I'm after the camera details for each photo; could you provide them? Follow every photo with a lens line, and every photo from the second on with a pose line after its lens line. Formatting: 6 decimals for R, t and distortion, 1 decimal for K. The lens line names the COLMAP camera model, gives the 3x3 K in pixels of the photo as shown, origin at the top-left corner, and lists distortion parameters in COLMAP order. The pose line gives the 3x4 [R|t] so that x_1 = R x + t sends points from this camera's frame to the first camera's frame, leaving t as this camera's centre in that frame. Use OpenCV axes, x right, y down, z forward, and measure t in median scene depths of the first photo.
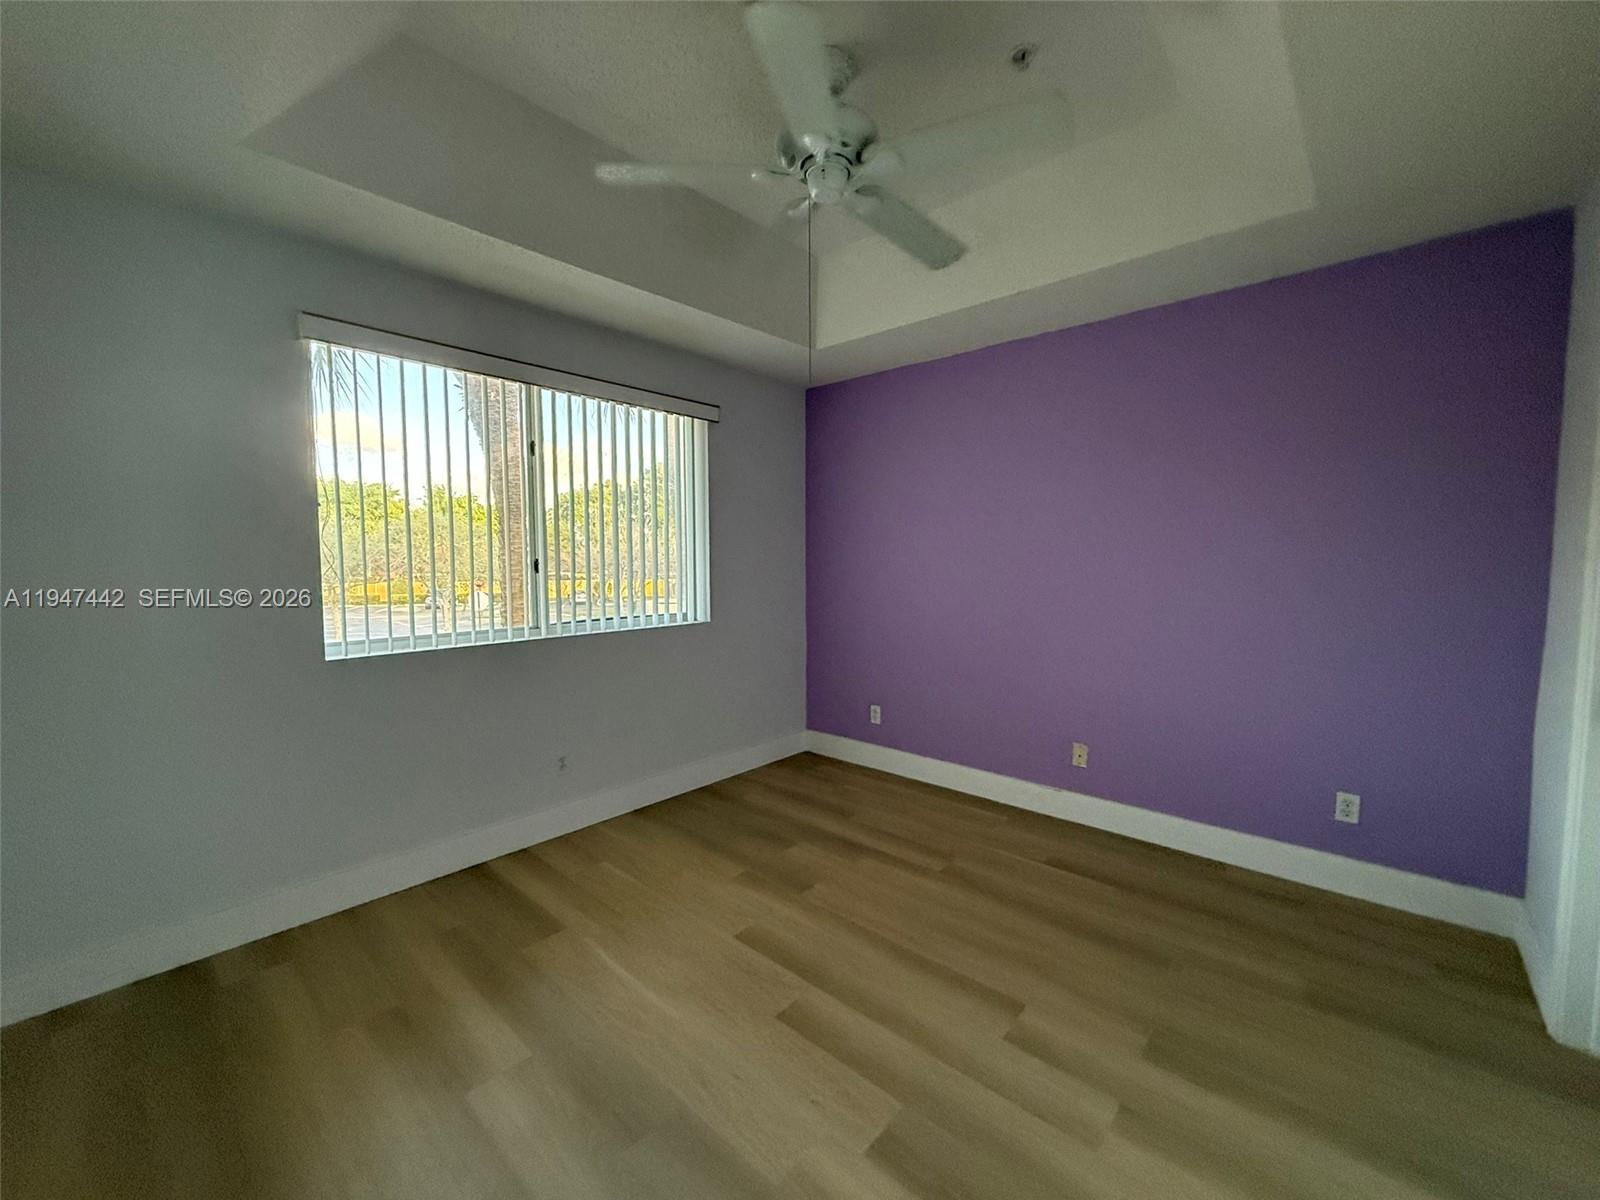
lens RADIAL K [[638.5, 0, 800.0], [0, 638.5, 600.0], [0, 0, 1]] dist [-0.000174, -0.000024]
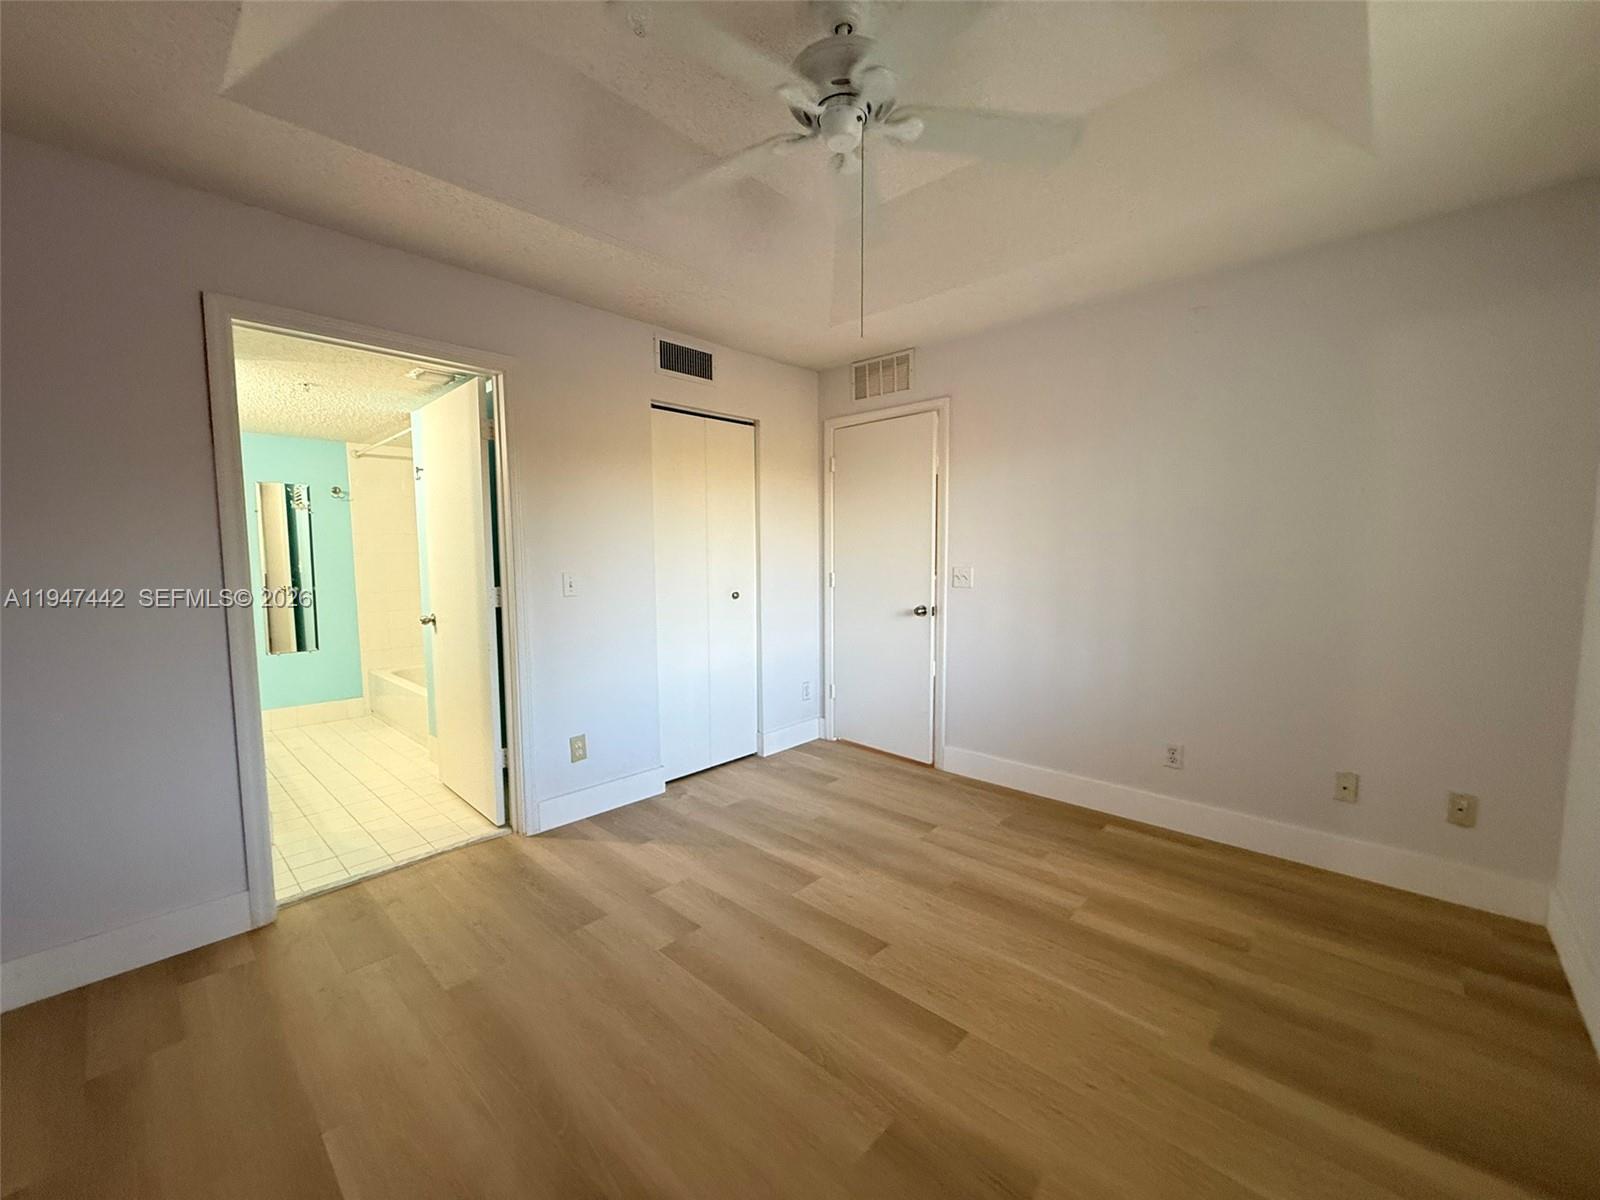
lens RADIAL K [[638.5, 0, 800.0], [0, 638.5, 600.0], [0, 0, 1]] dist [-0.000174, -0.000024]
pose [[-0.999914, 0.004180, 0.012414, 0.092146], [0.005934, 0.989435, 0.144854, -0.097731], [-0.011677, 0.144915, -0.989375, 1.841625]]
